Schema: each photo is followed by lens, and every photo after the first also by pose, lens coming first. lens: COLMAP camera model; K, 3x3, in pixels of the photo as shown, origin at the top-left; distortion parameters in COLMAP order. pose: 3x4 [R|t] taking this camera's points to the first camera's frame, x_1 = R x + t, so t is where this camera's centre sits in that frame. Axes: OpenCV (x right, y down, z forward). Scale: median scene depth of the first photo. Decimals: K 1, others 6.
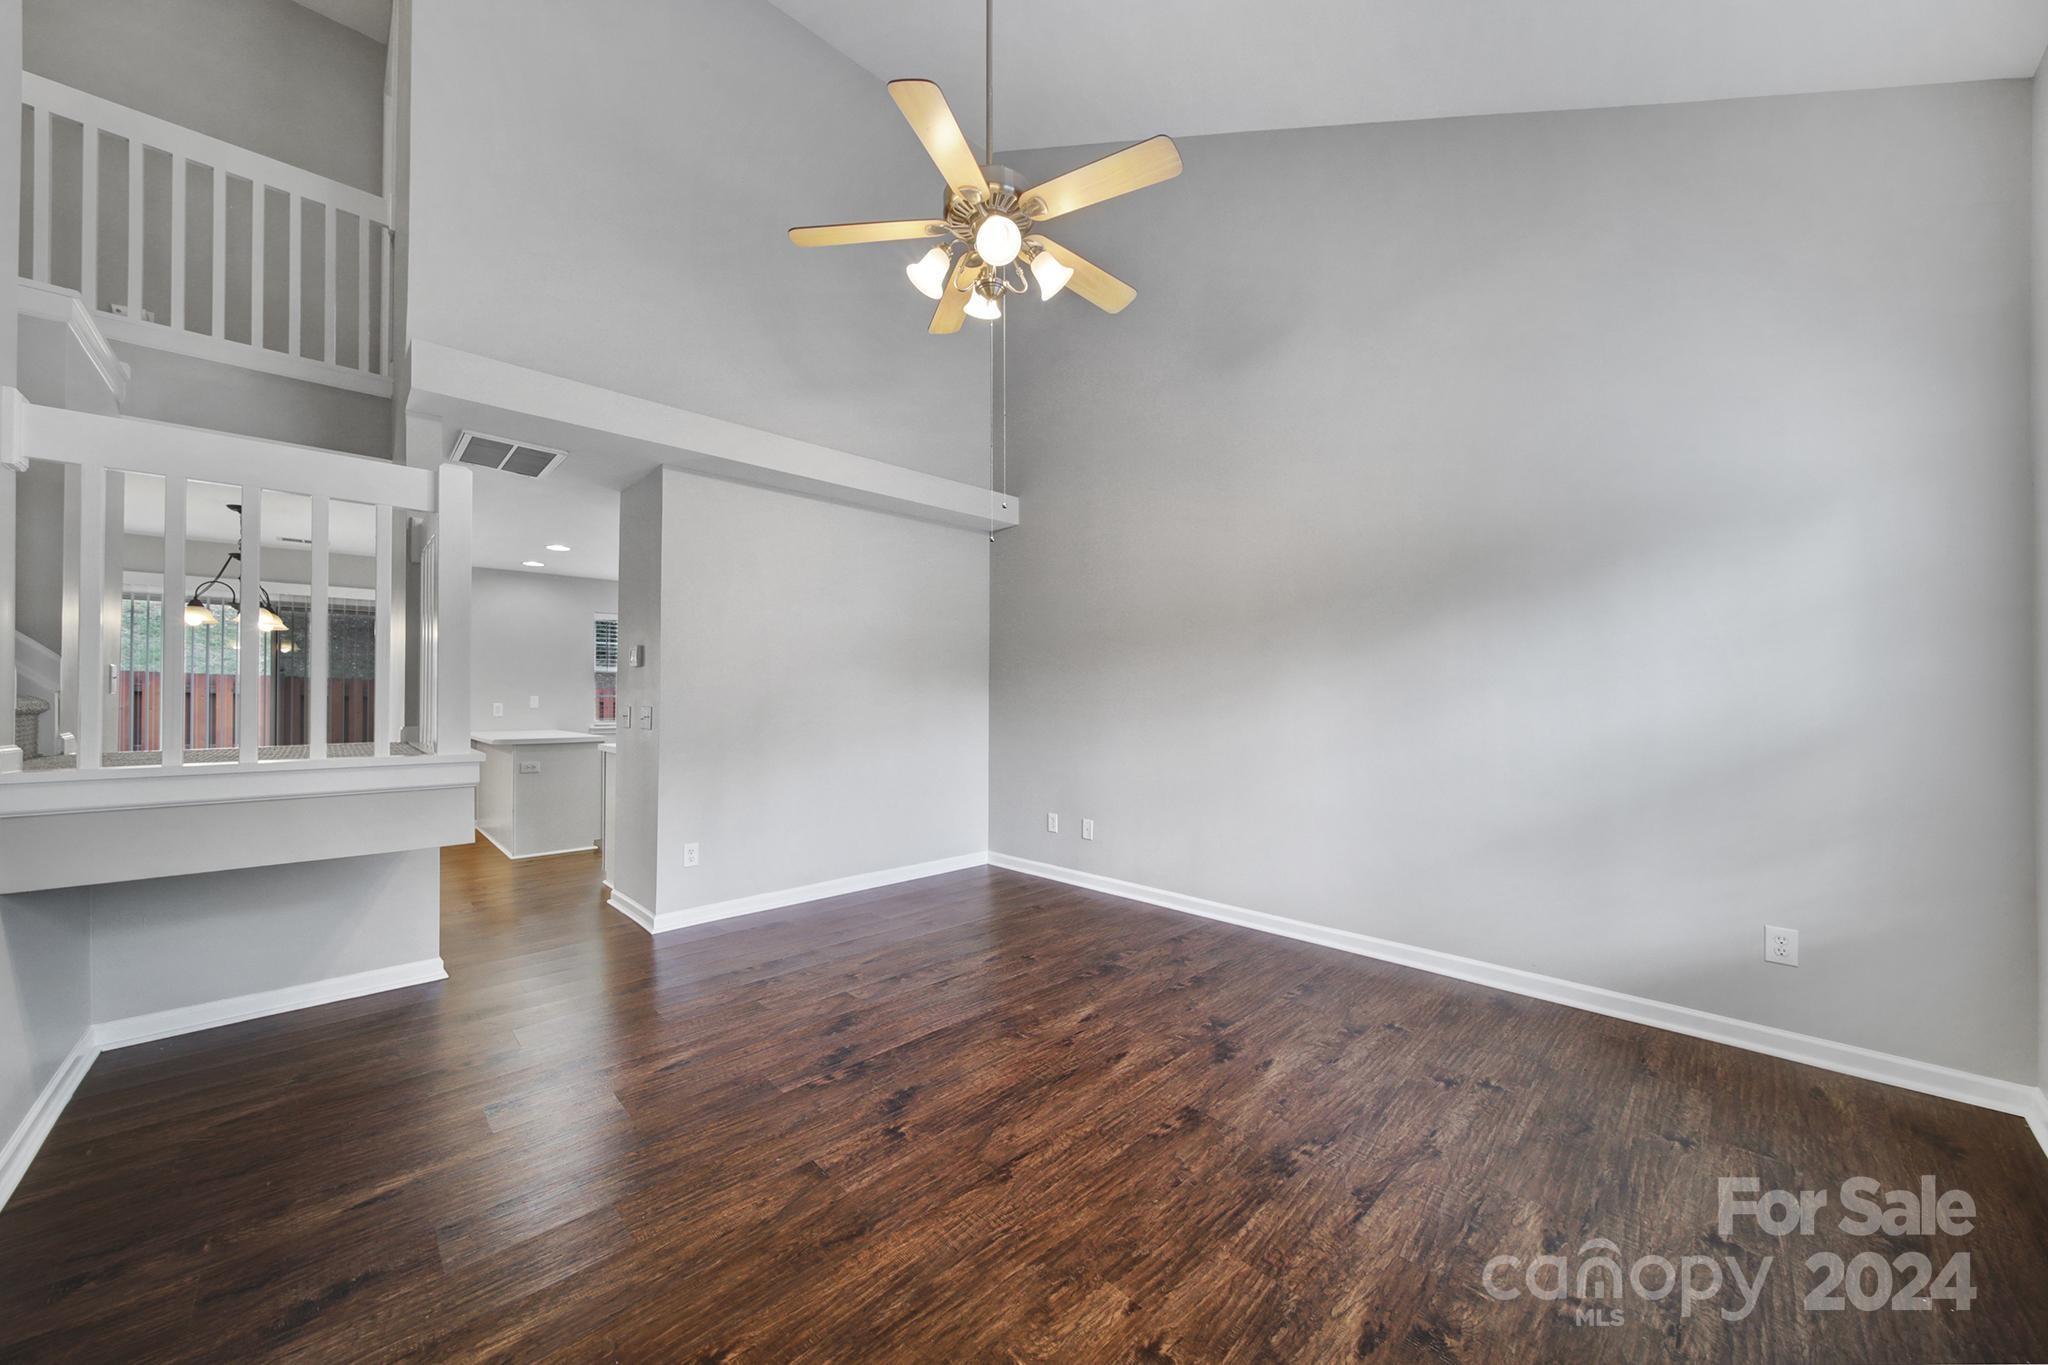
lens RADIAL K [[723.3, 0, 1023.8], [0, 723.3, 688.3], [0, 0, 1]] dist [0.001228, -0.001388]
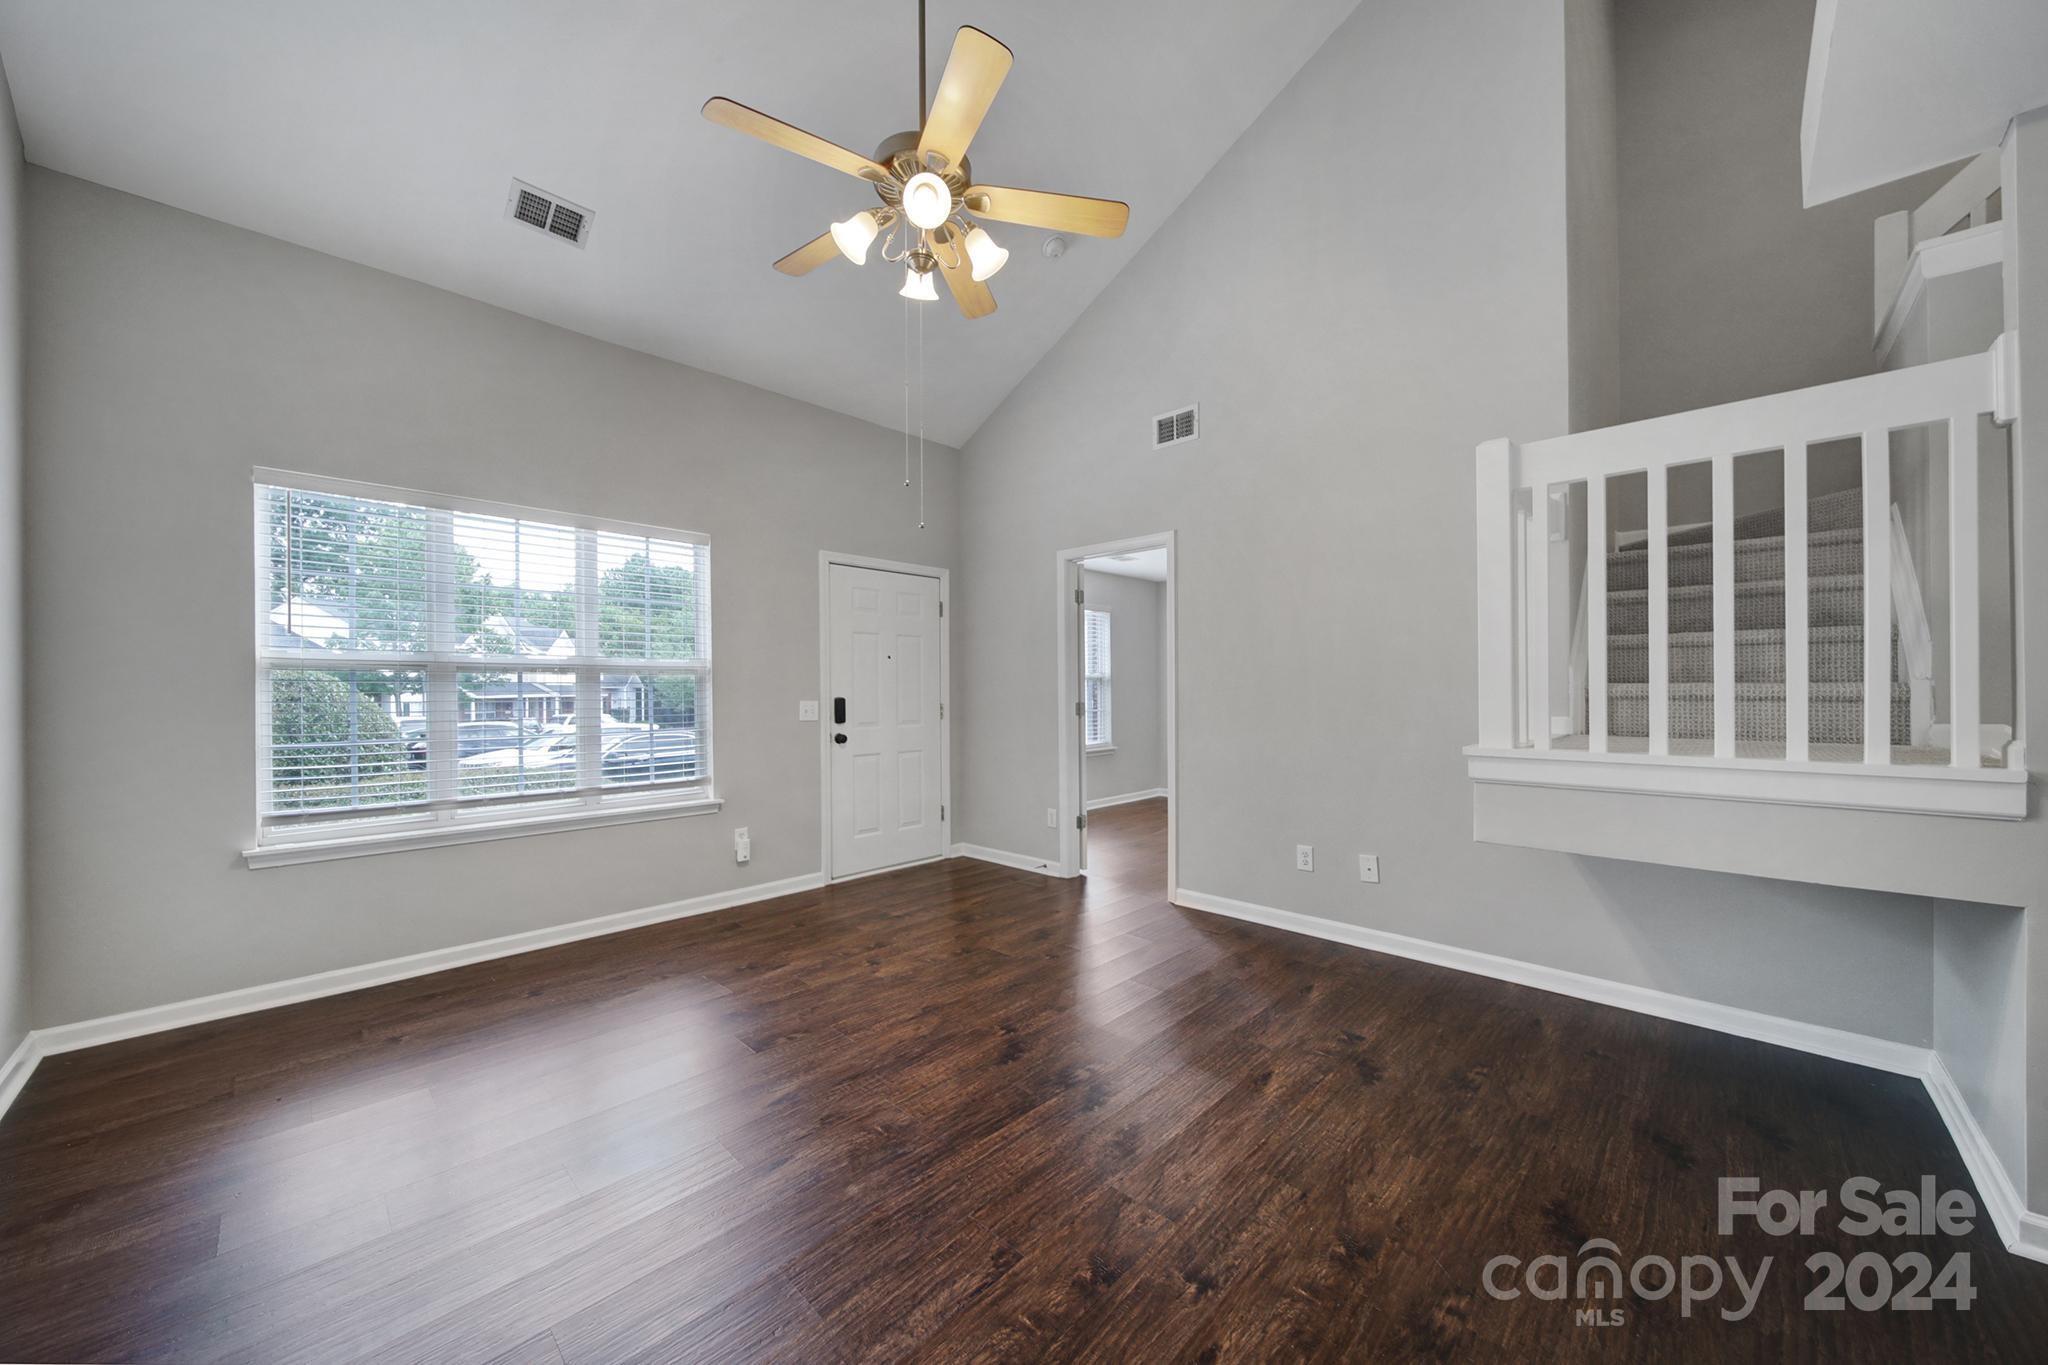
lens RADIAL K [[723.3, 0, 1024.9], [0, 723.3, 686.2], [0, 0, 1]] dist [0.001228, -0.001388]
pose [[-0.999613, 0.006332, -0.027072, -0.192547], [0.006744, 0.999862, -0.015178, 0.026605], [0.026972, -0.015355, -0.999518, 2.490653]]
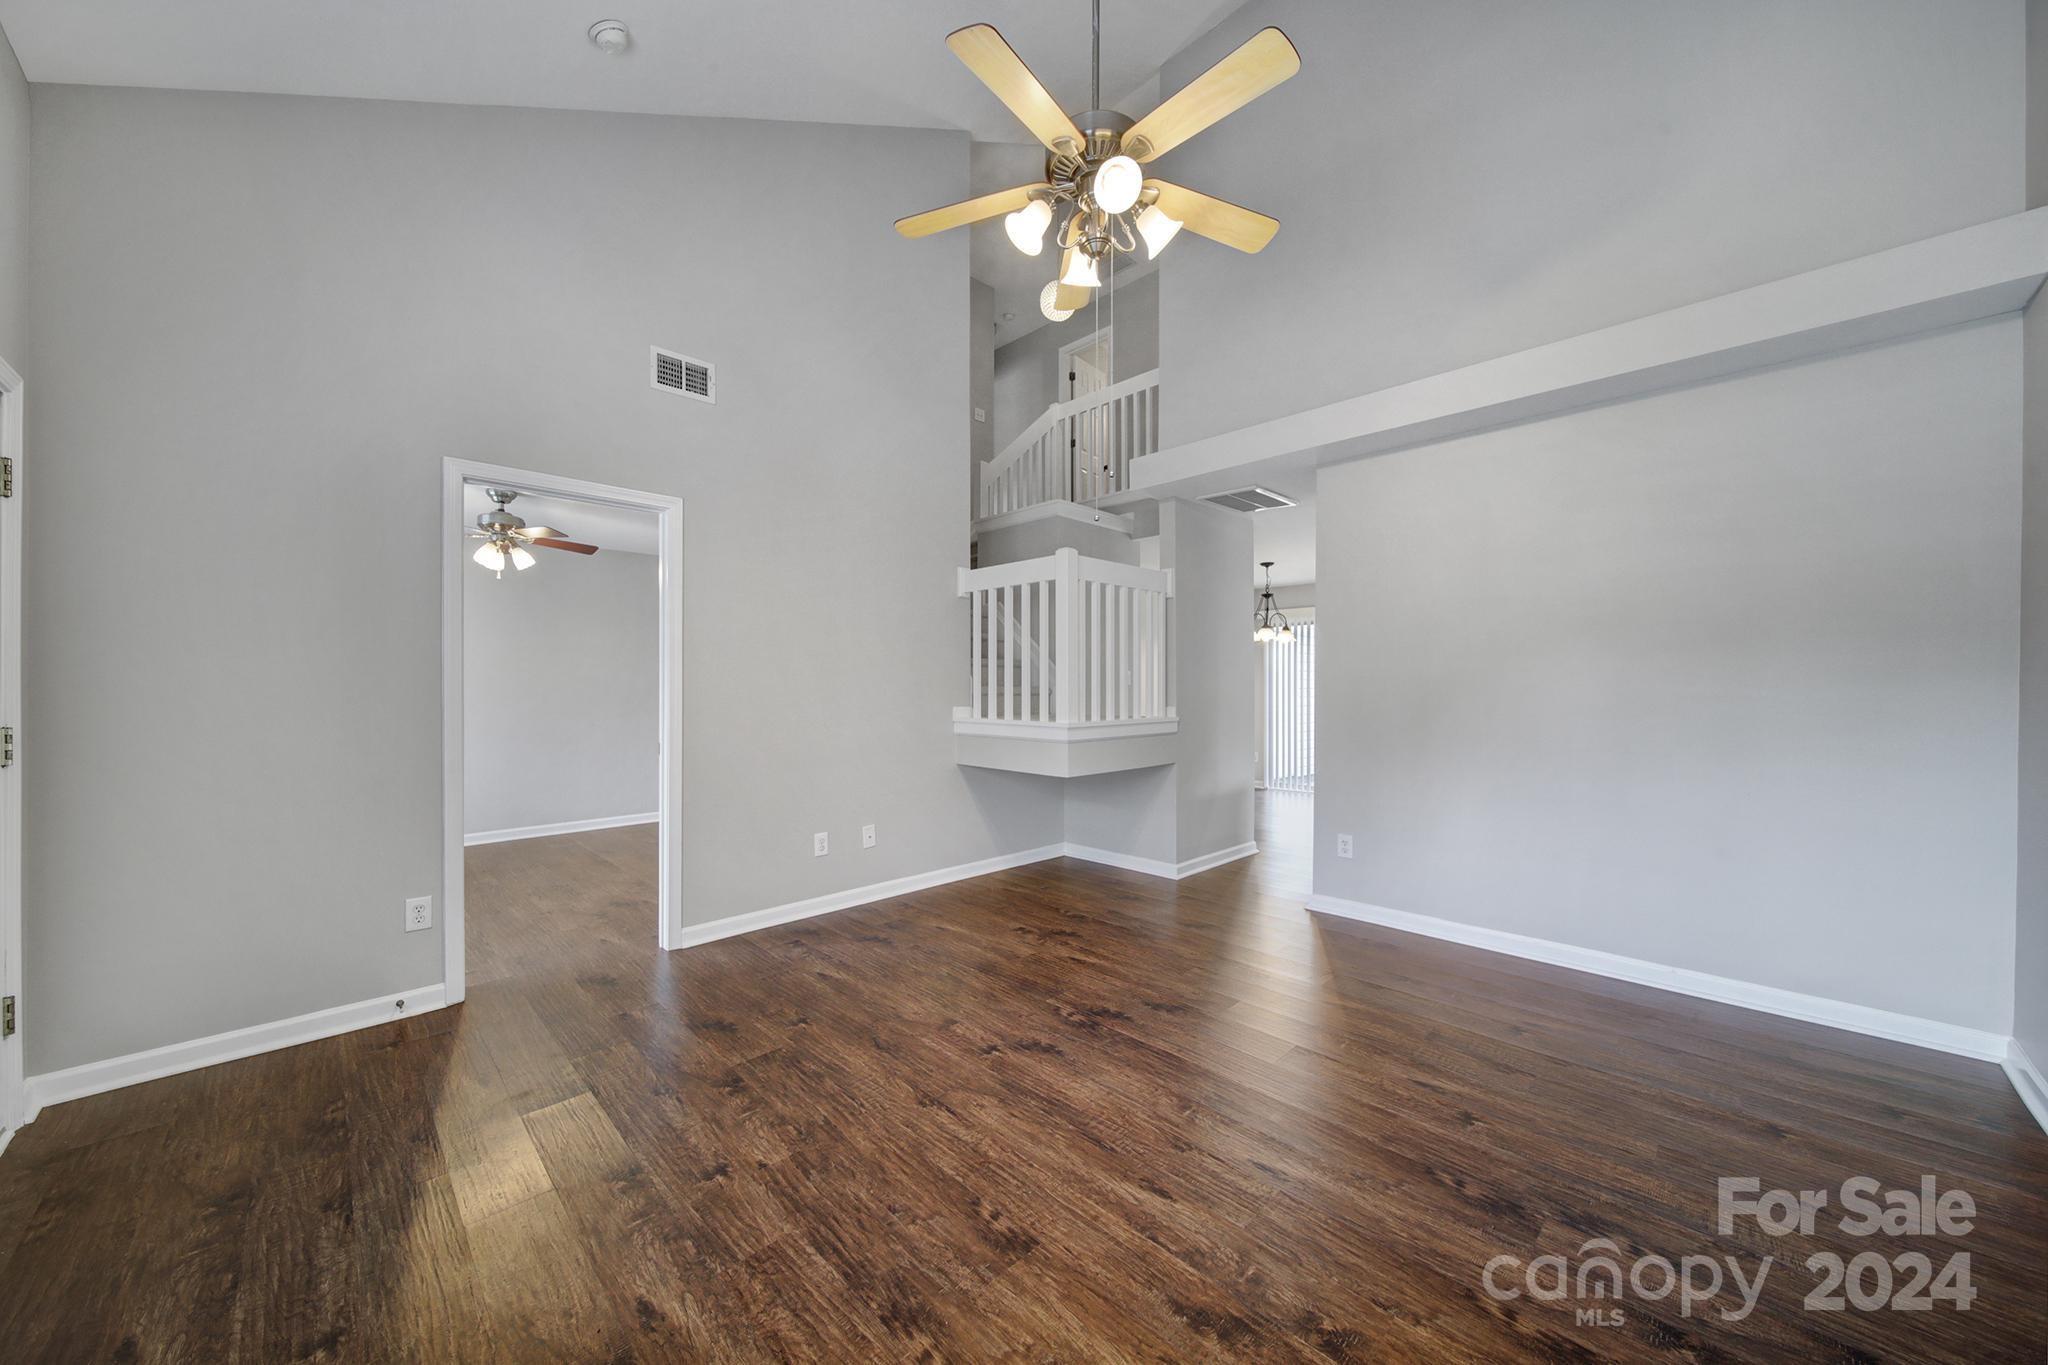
lens RADIAL K [[723.3, 0, 1009.3], [0, 723.3, 683.2], [0, 0, 1]] dist [0.001228, -0.001388]
pose [[-0.003978, -0.006007, -0.999974, 1.118832], [0.013591, 0.999889, -0.006061, 0.012143], [0.999900, -0.013615, -0.003896, 1.133149]]
